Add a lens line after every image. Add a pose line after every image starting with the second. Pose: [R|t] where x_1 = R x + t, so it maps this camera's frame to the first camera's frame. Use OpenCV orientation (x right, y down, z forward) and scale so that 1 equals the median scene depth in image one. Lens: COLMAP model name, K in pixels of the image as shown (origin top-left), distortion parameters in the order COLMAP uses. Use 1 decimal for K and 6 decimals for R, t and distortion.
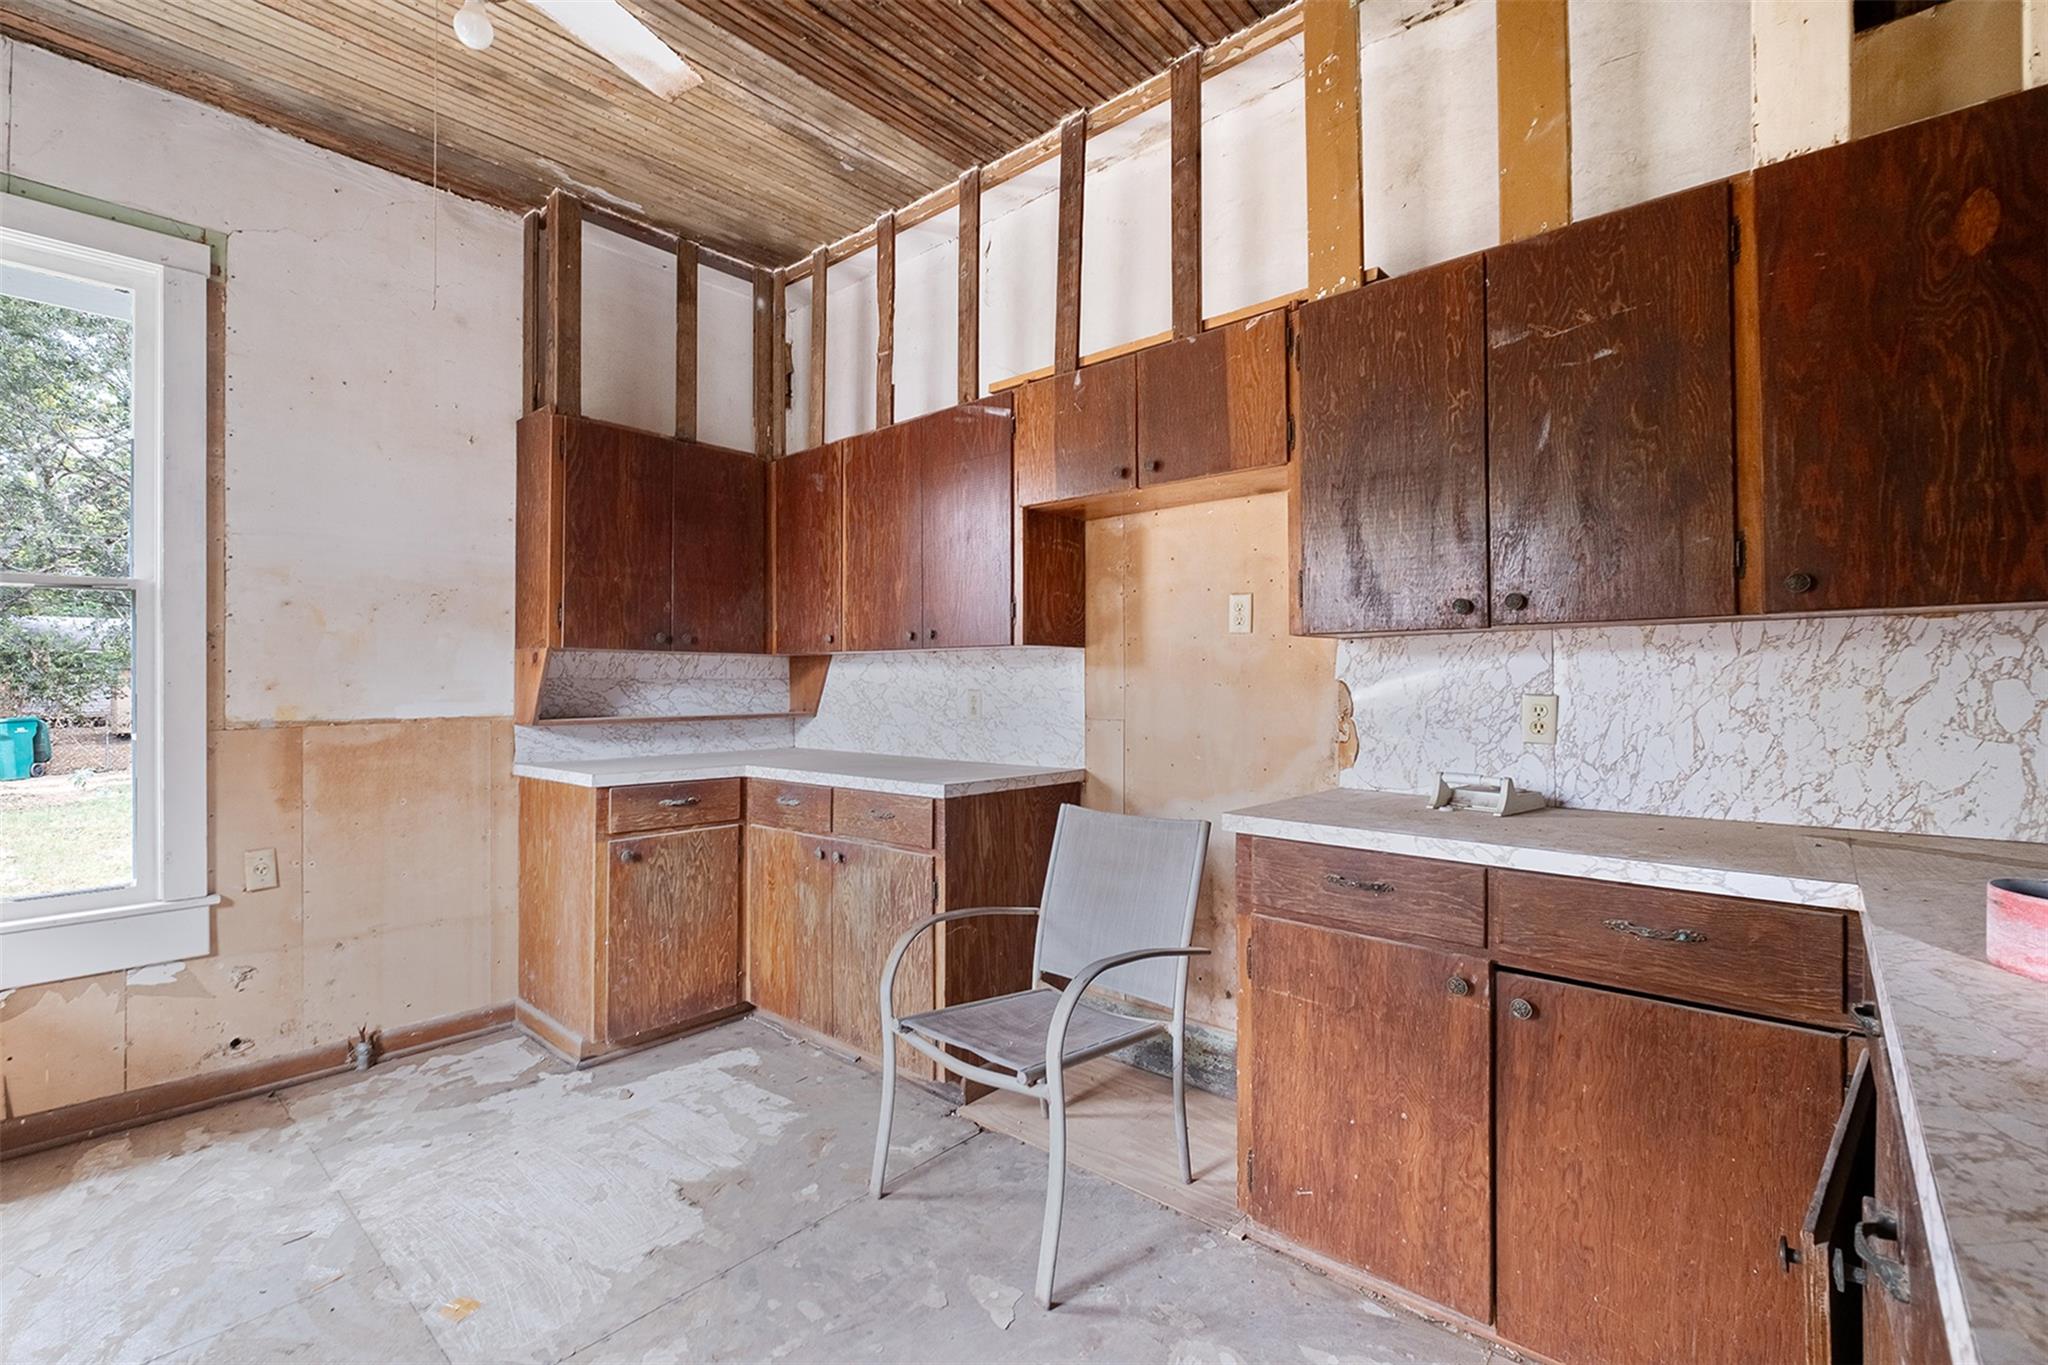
lens RADIAL K [[891.8, 0, 1027.7], [0, 891.8, 667.2], [0, 0, 1]] dist [0.006552, -0.007285]
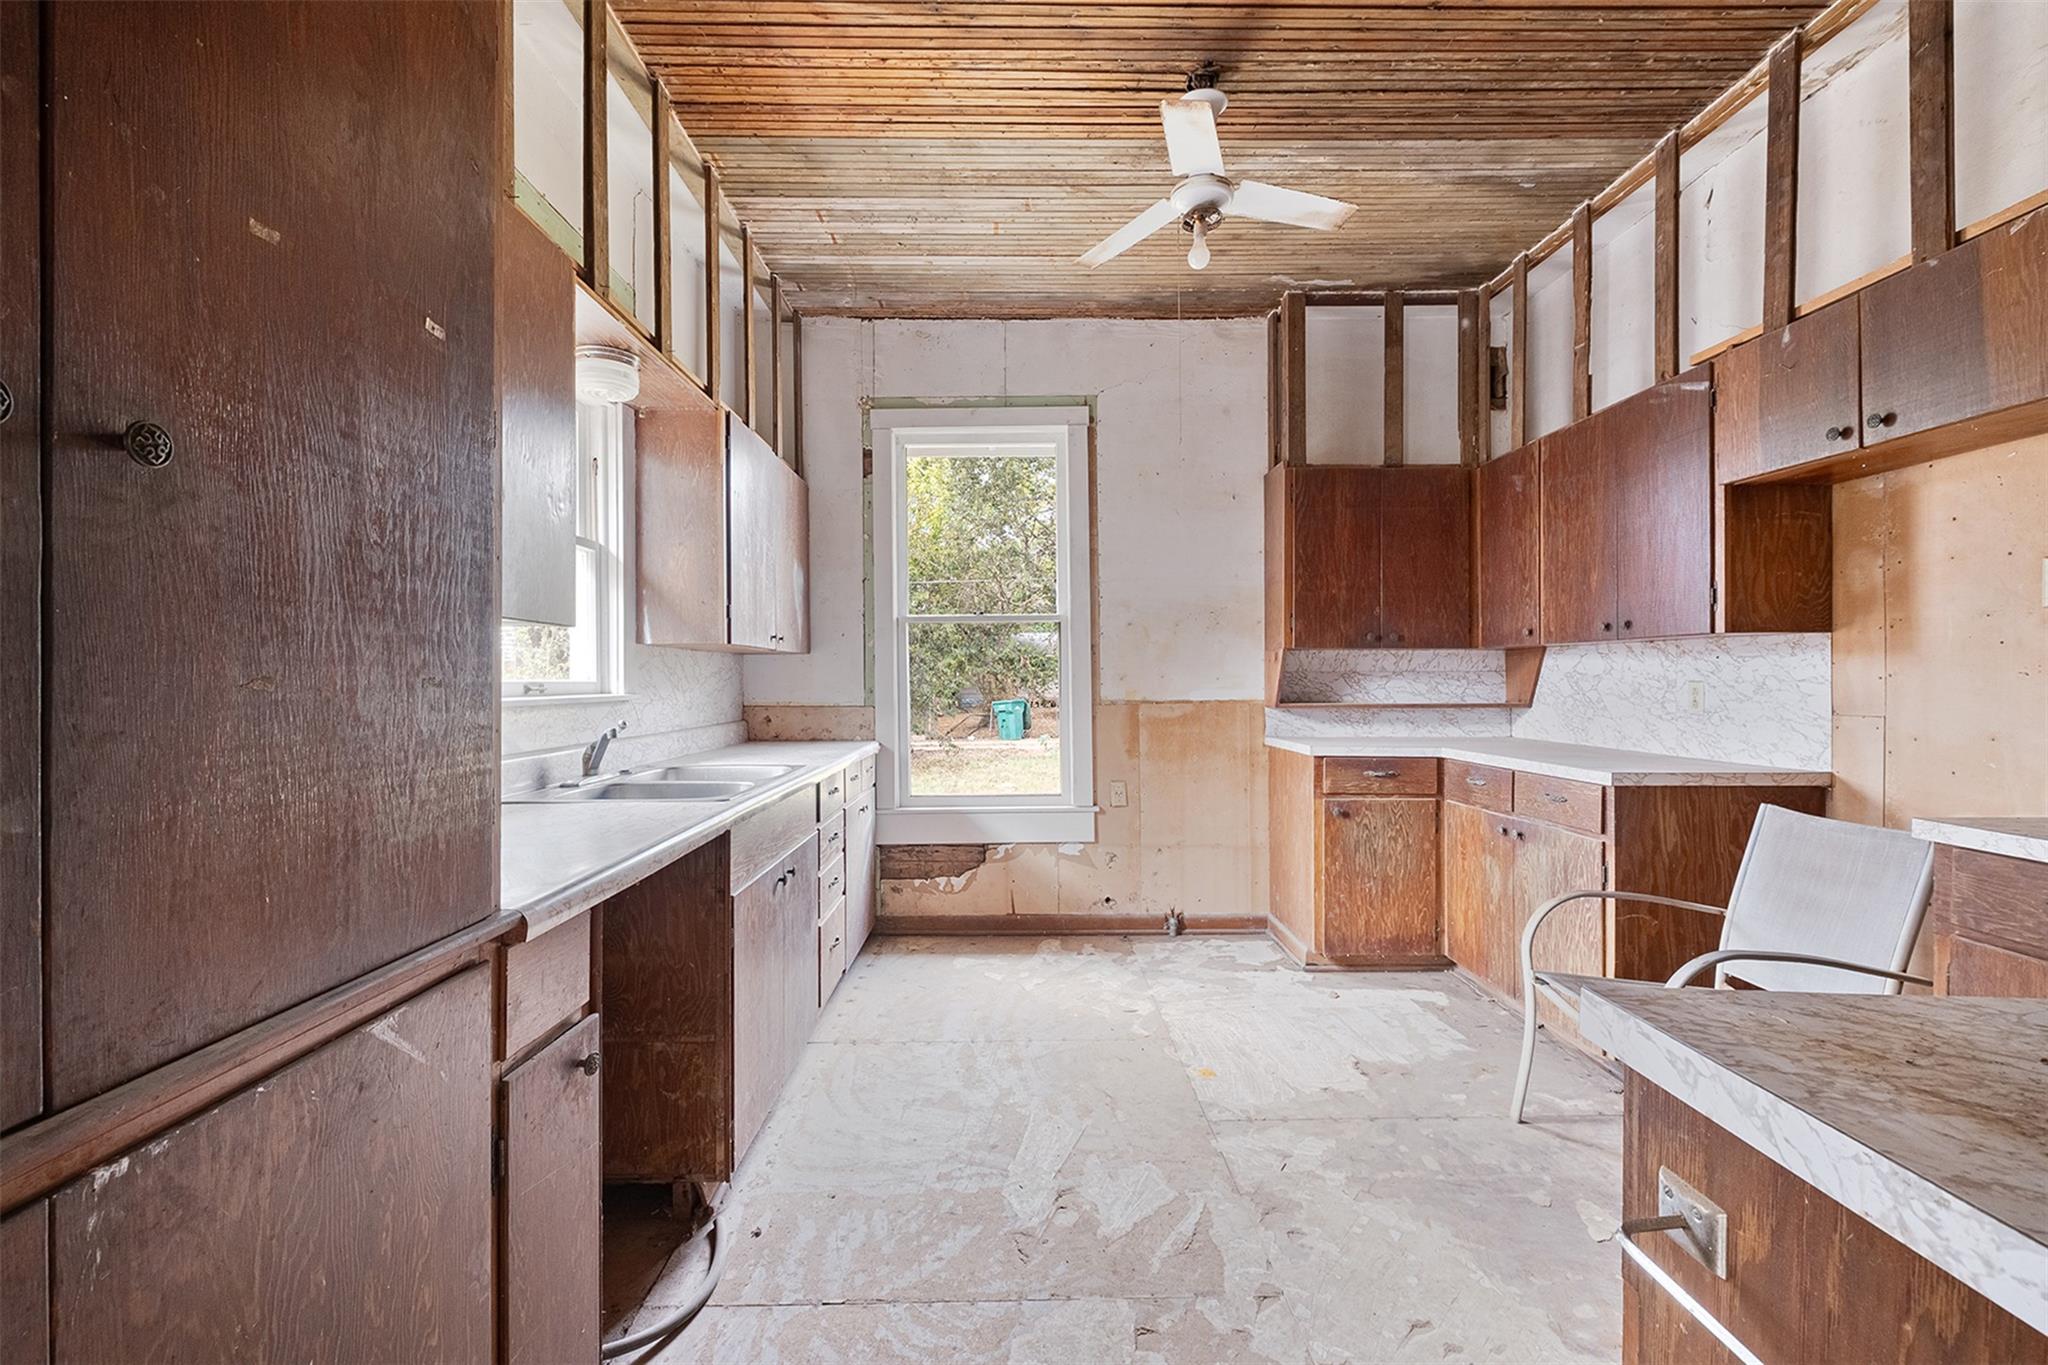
lens RADIAL K [[886.4, 0, 1027.5], [0, 886.4, 673.6], [0, 0, 1]] dist [0.005178, -0.006335]
pose [[0.670600, -0.004829, -0.741803, 0.184261], [0.015594, 0.999850, 0.007588, -0.000232], [0.741655, -0.016657, 0.670575, -0.157410]]
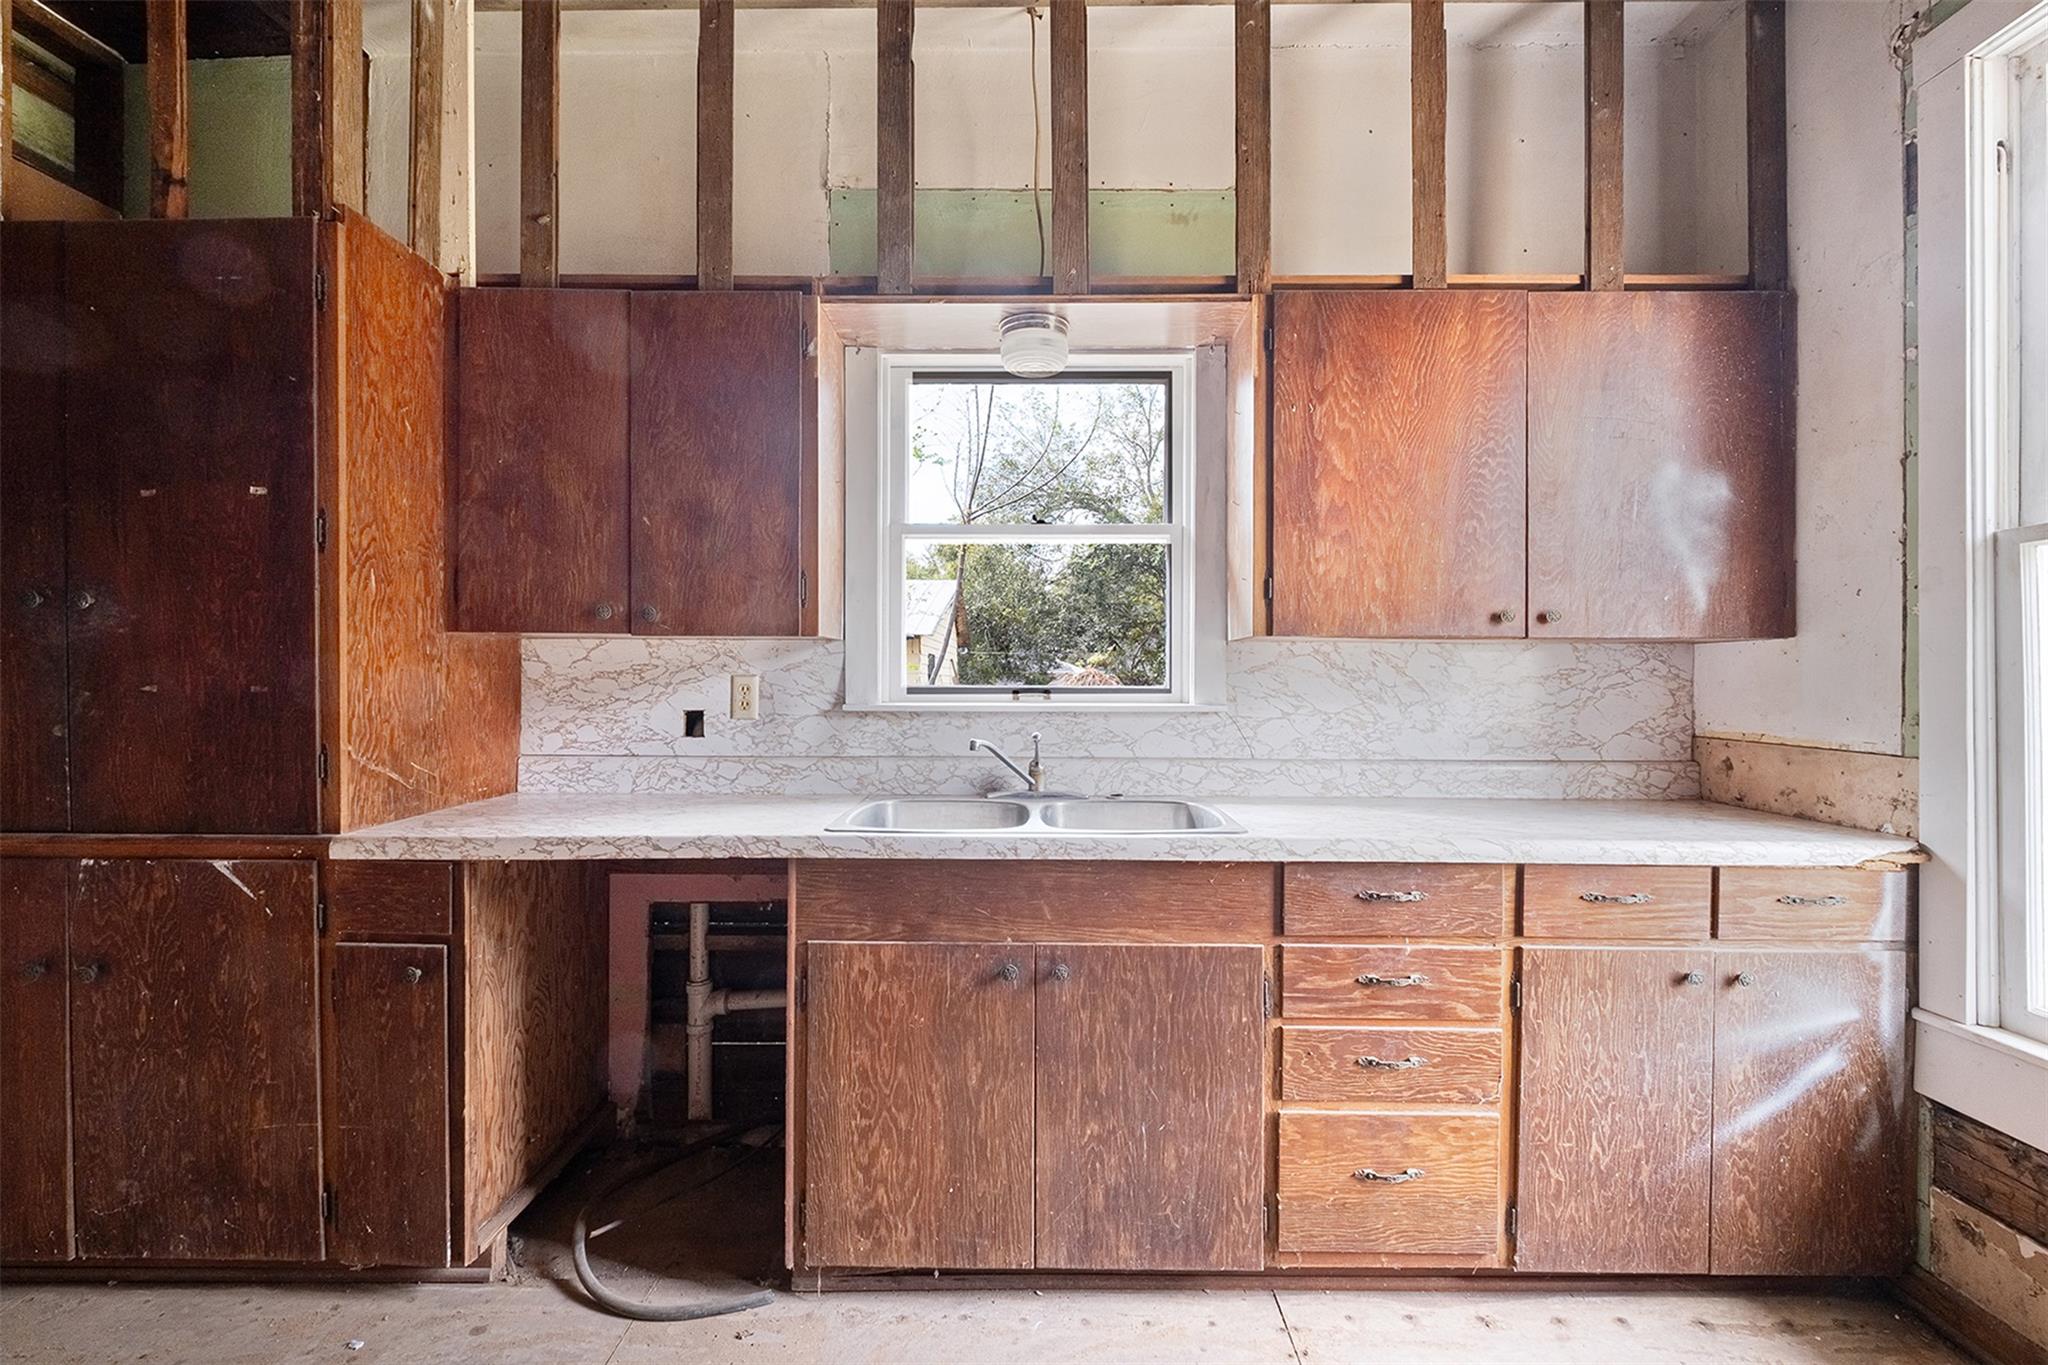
lens RADIAL K [[886.4, 0, 1027.5], [0, 886.4, 673.6], [0, 0, 1]] dist [0.005178, -0.006335]
pose [[-0.756549, 0.001784, -0.653934, -0.208160], [0.009278, 0.999925, -0.008005, 0.001720], [0.653871, -0.012123, -0.756509, 0.677454]]
